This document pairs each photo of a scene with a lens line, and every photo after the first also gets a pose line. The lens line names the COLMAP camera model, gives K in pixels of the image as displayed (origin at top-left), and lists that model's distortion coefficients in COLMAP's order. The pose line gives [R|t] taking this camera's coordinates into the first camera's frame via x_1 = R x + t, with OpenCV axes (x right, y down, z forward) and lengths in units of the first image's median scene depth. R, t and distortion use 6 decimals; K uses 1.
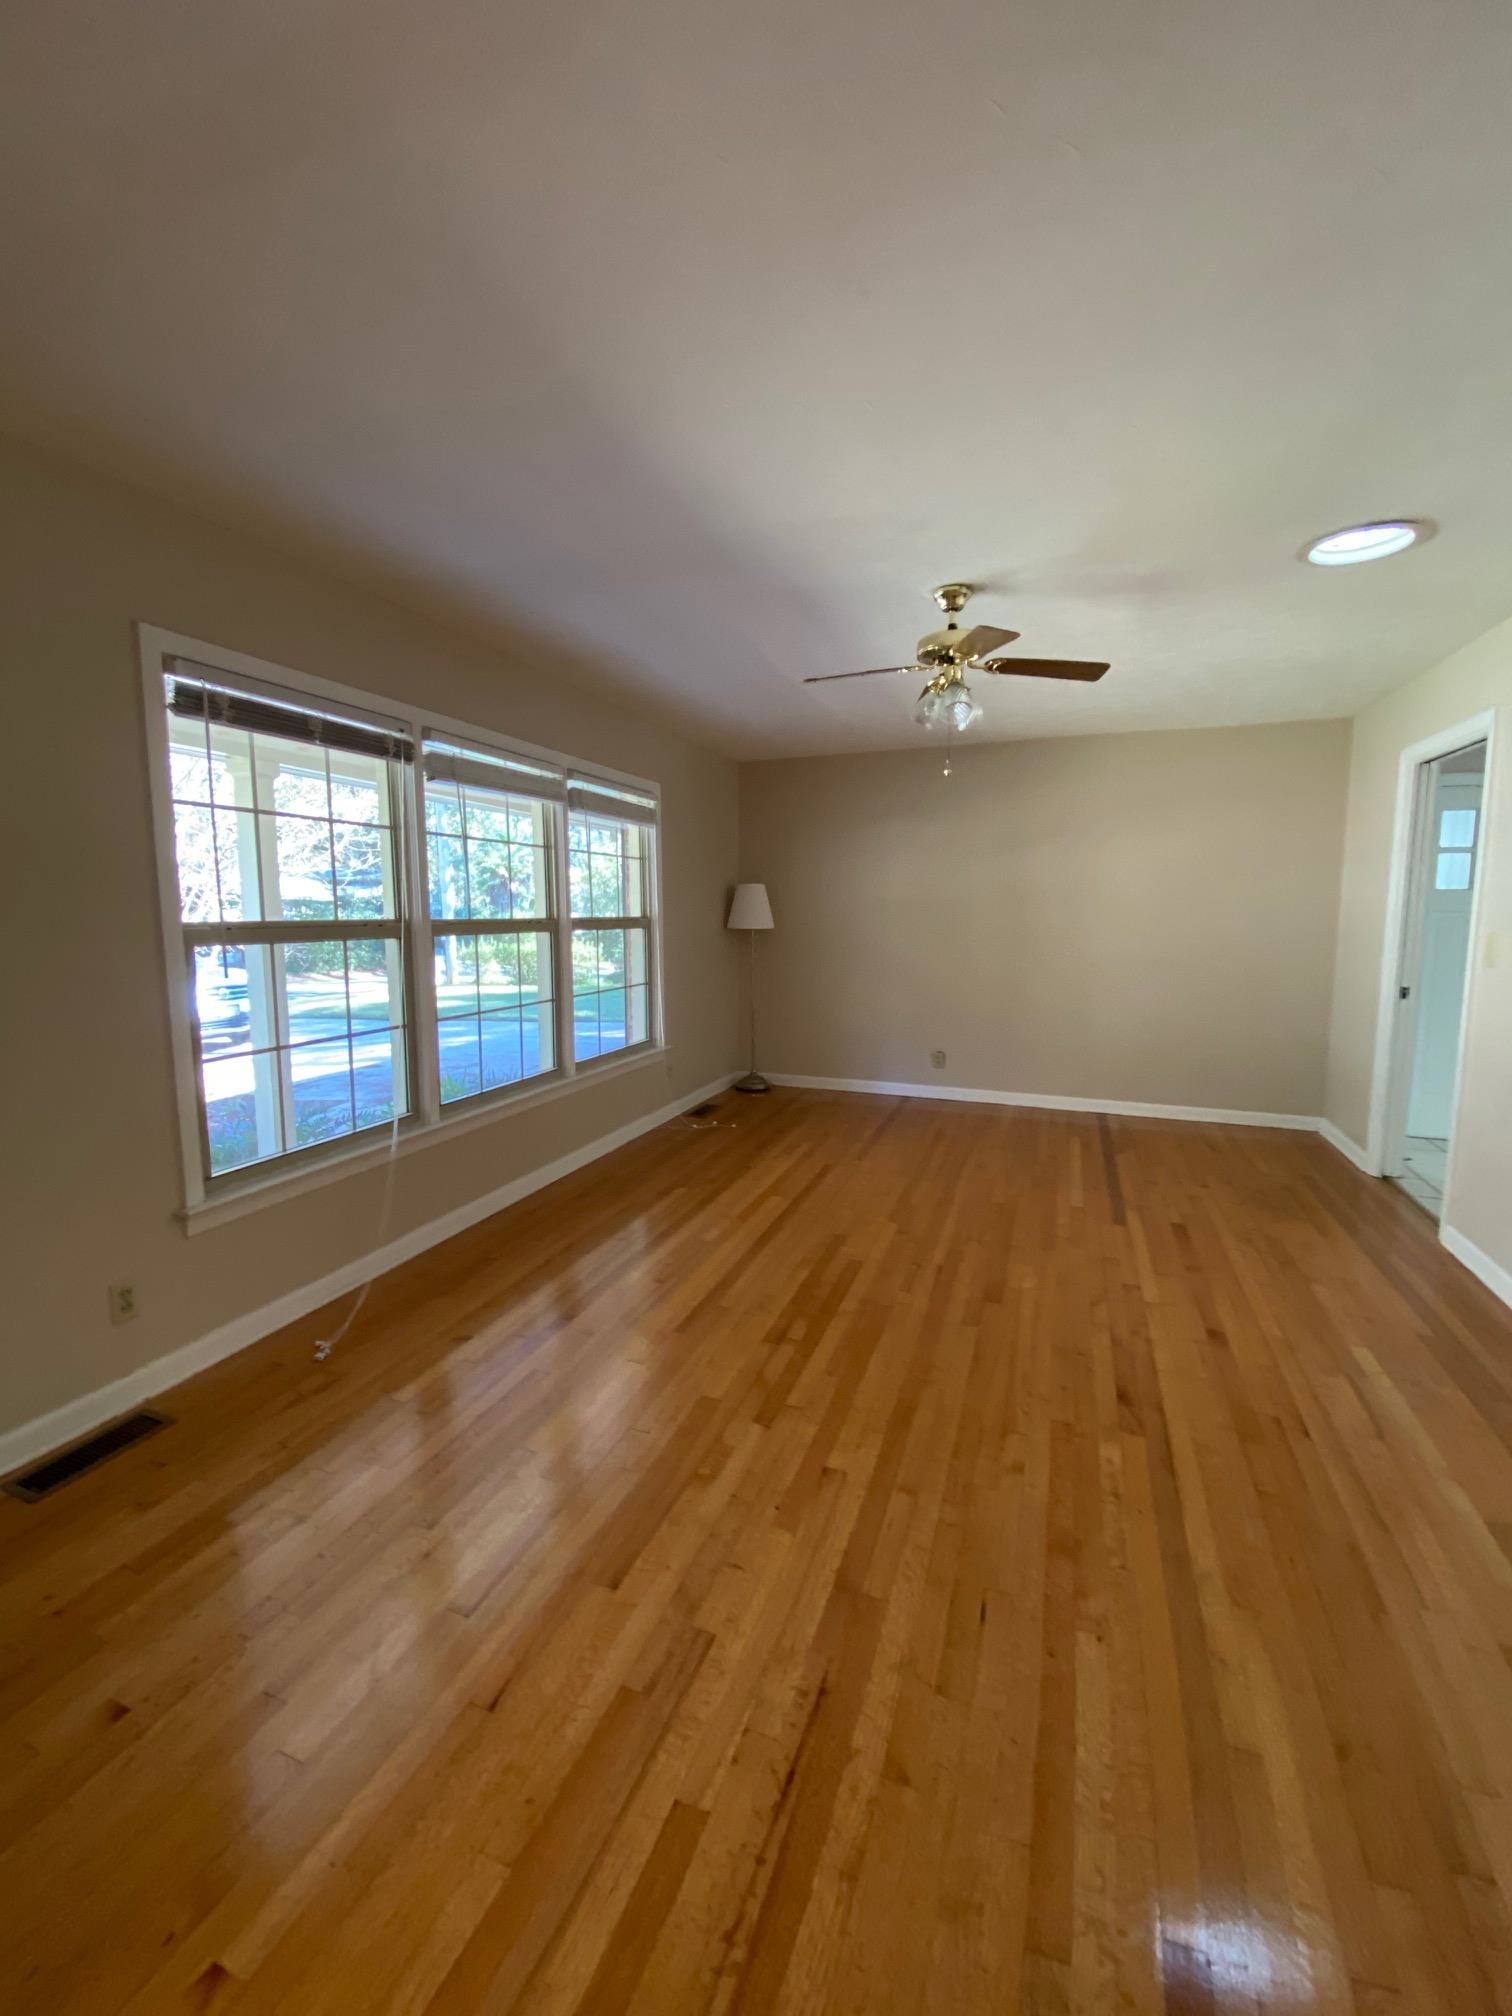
lens RADIAL K [[807.4, 0, 706.0], [0, 807.4, 1000.4], [0, 0, 1]] dist [-0.002297, -0.011333]
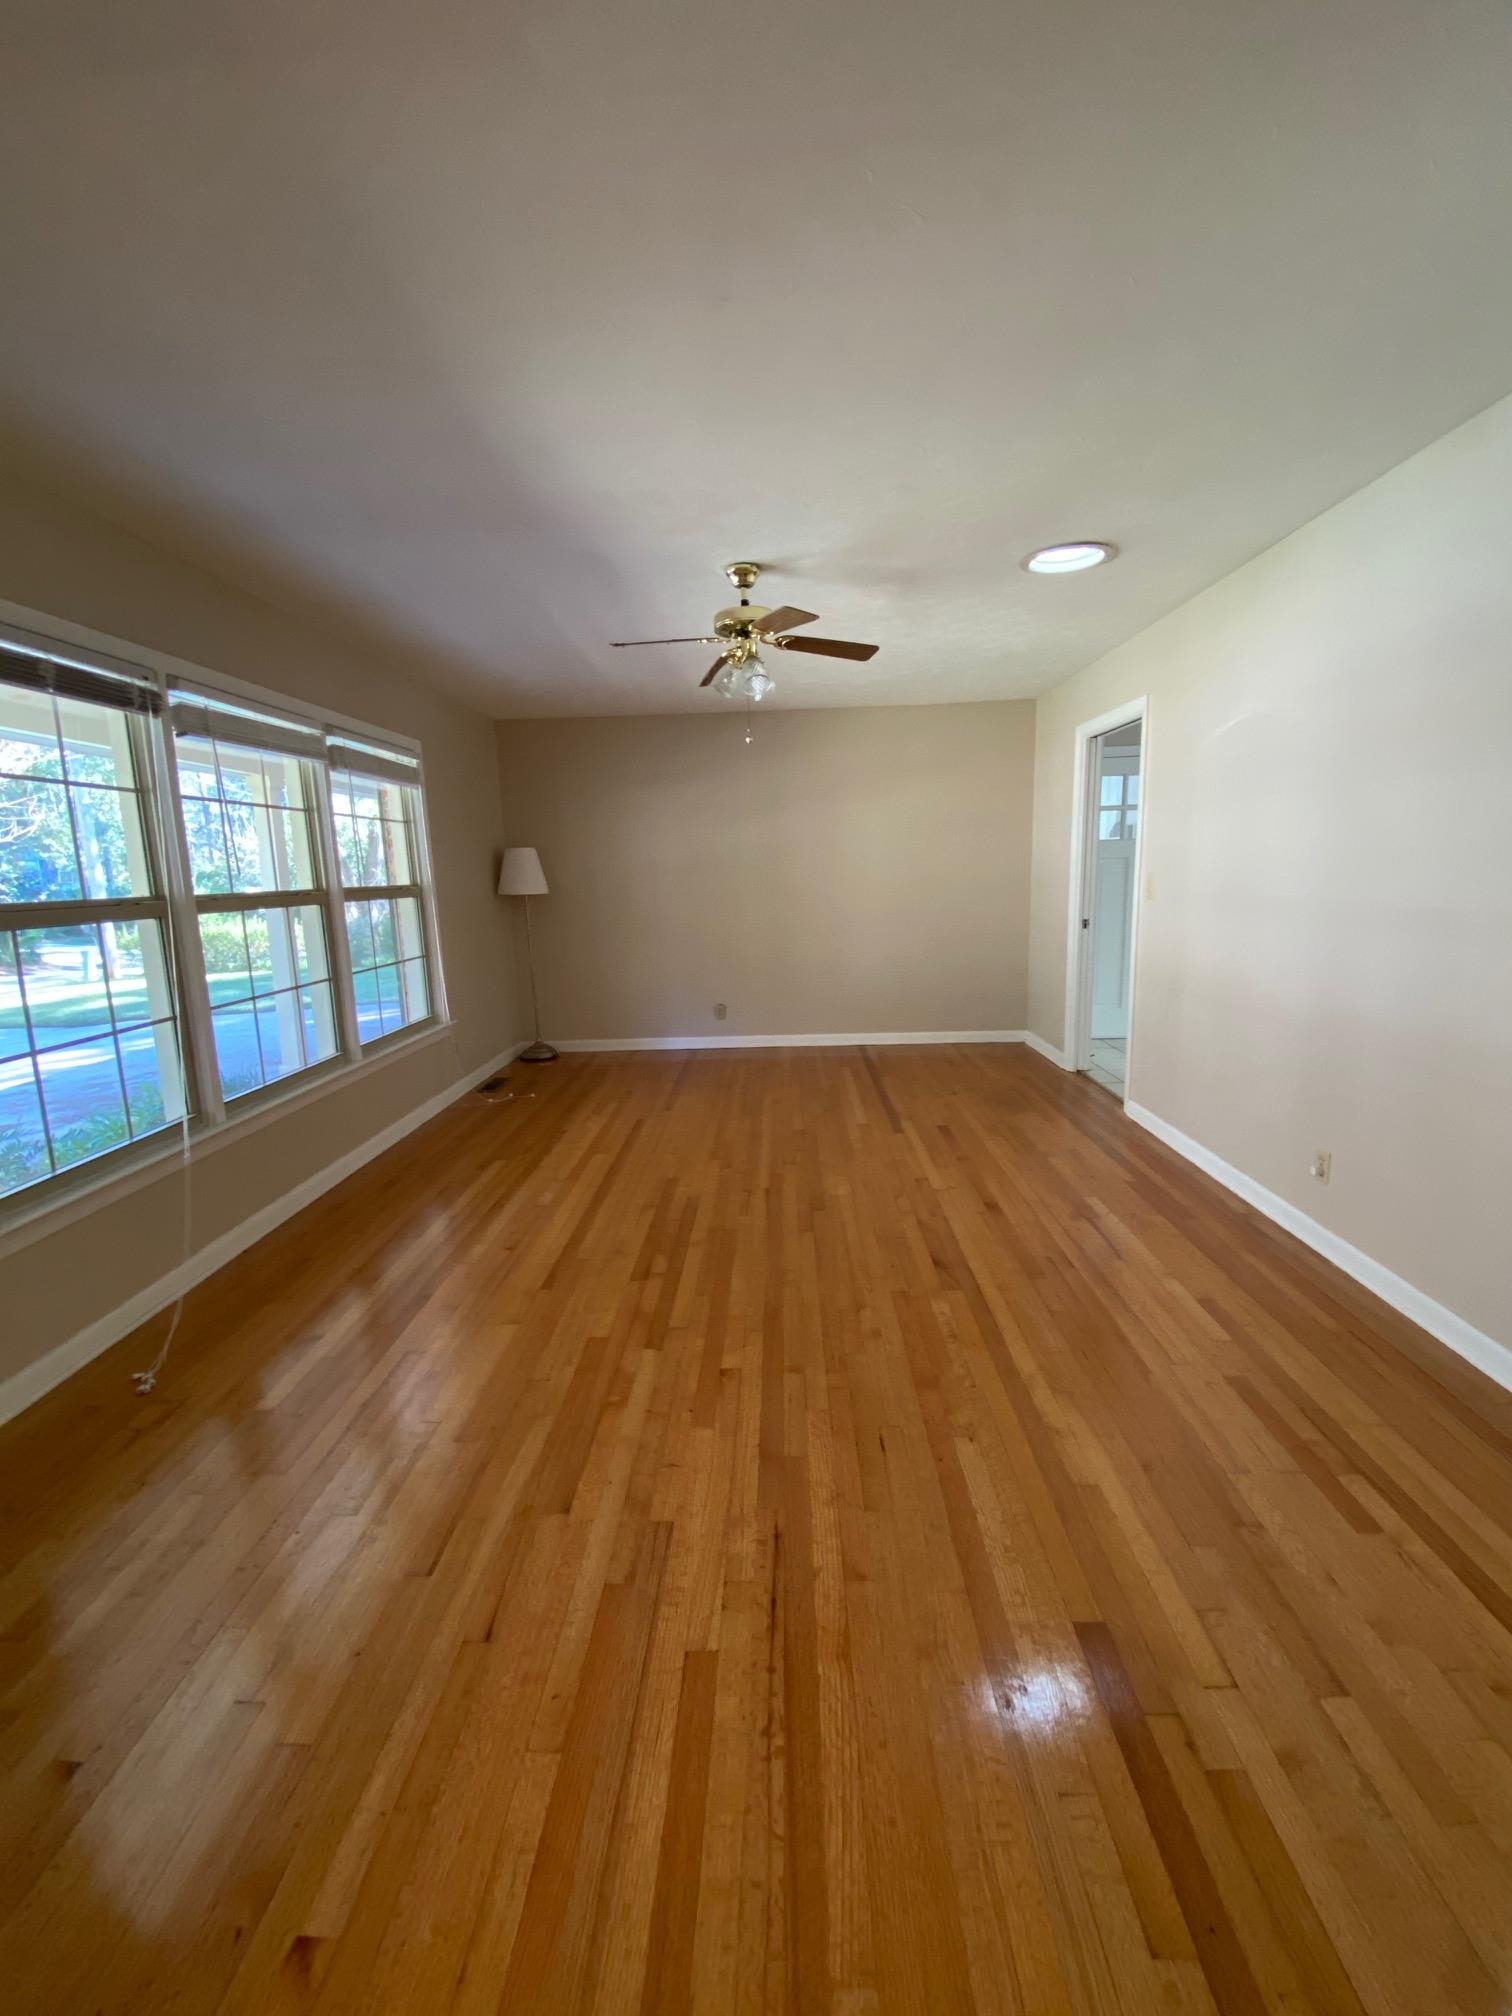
lens RADIAL K [[807.4, 0, 726.9], [0, 807.4, 995.2], [0, 0, 1]] dist [-0.002297, -0.011333]
pose [[0.946081, -0.078595, 0.314251, -0.098303], [0.066564, 0.996585, 0.048853, 0.006220], [-0.317017, -0.025302, 0.948082, -0.029836]]
